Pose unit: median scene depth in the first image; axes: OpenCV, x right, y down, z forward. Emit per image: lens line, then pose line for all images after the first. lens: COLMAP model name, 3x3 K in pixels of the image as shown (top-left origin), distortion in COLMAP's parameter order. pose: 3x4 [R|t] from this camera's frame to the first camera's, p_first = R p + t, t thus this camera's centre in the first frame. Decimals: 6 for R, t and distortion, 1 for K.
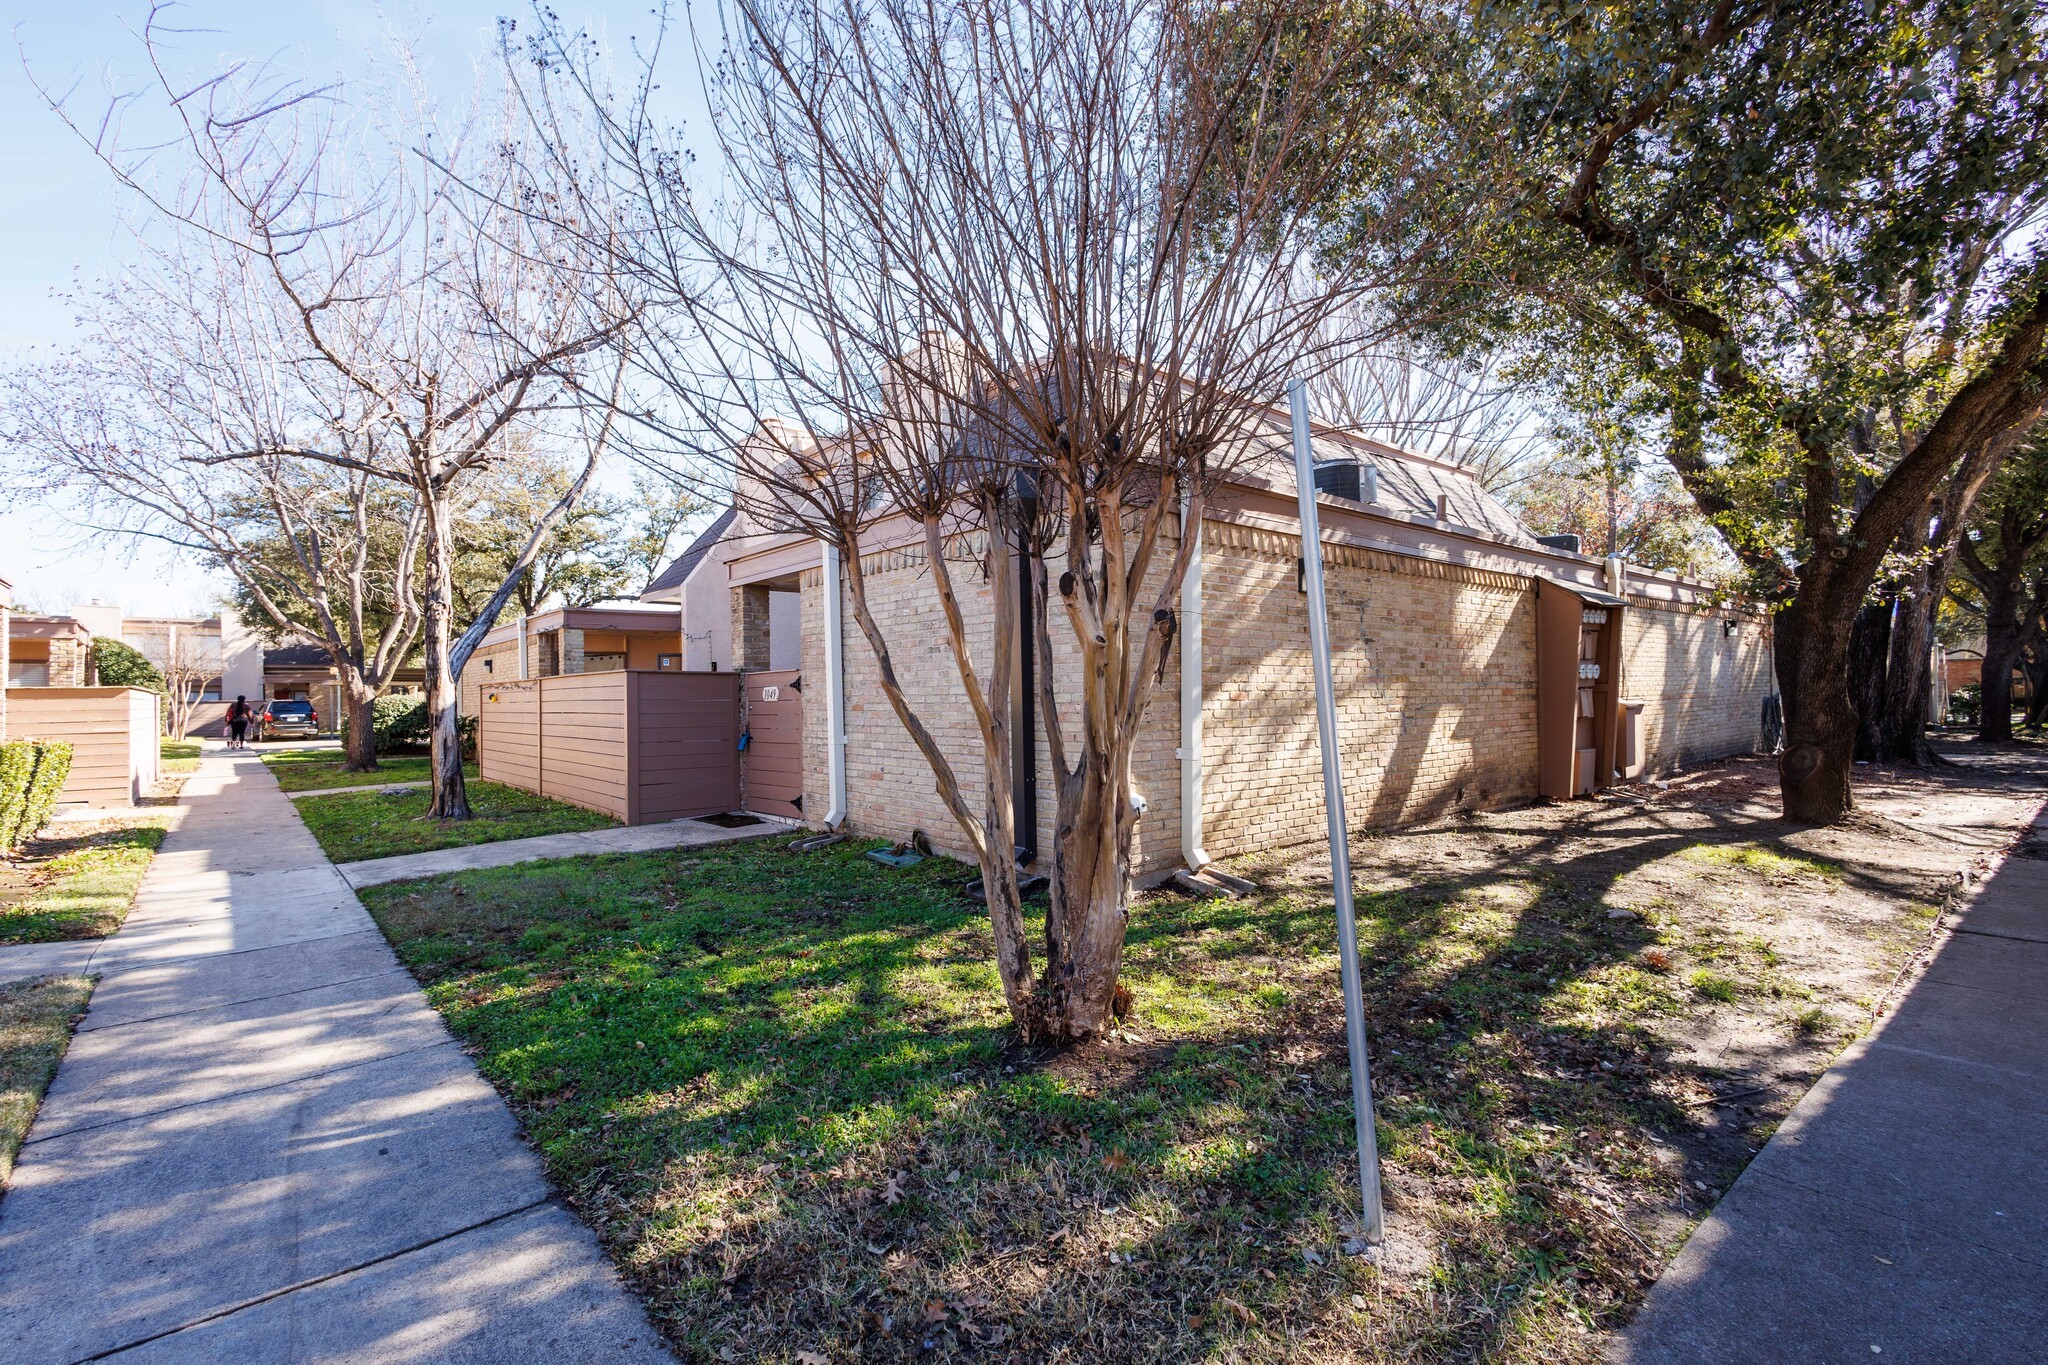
lens RADIAL K [[940.2, 0, 1023.7], [0, 940.2, 689.8], [0, 0, 1]] dist [0.006420, -0.001929]
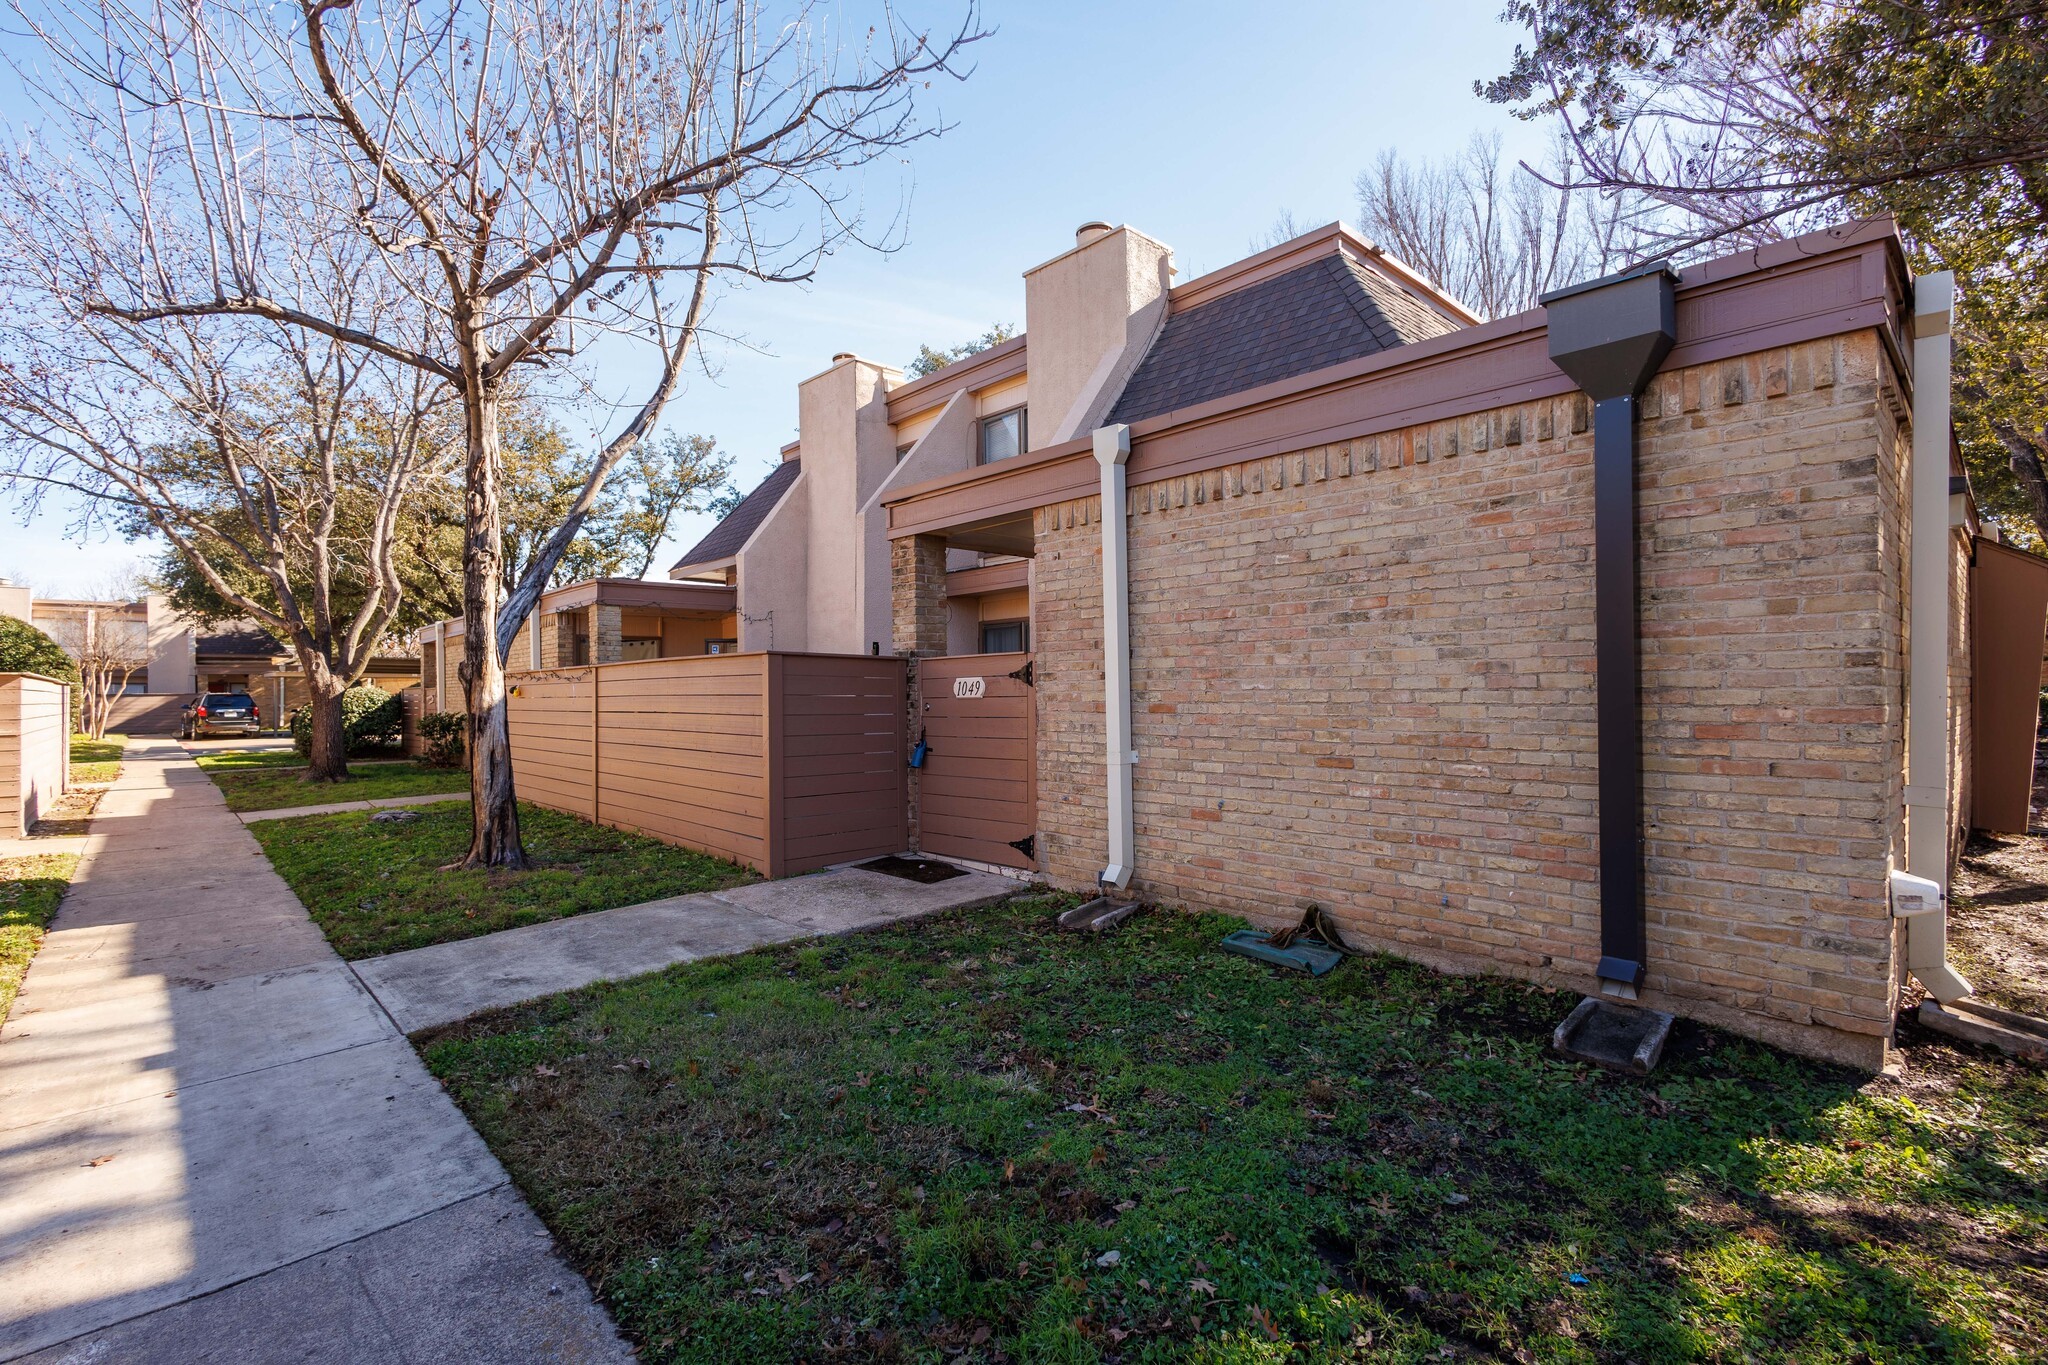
lens RADIAL K [[940.2, 0, 1024.2], [0, 940.2, 687.2], [0, 0, 1]] dist [0.006420, -0.001929]
pose [[0.998988, 0.005755, 0.044602, -0.143346], [-0.005762, 0.999983, 0.000022, 0.002128], [-0.044601, -0.000279, 0.999005, 0.165452]]
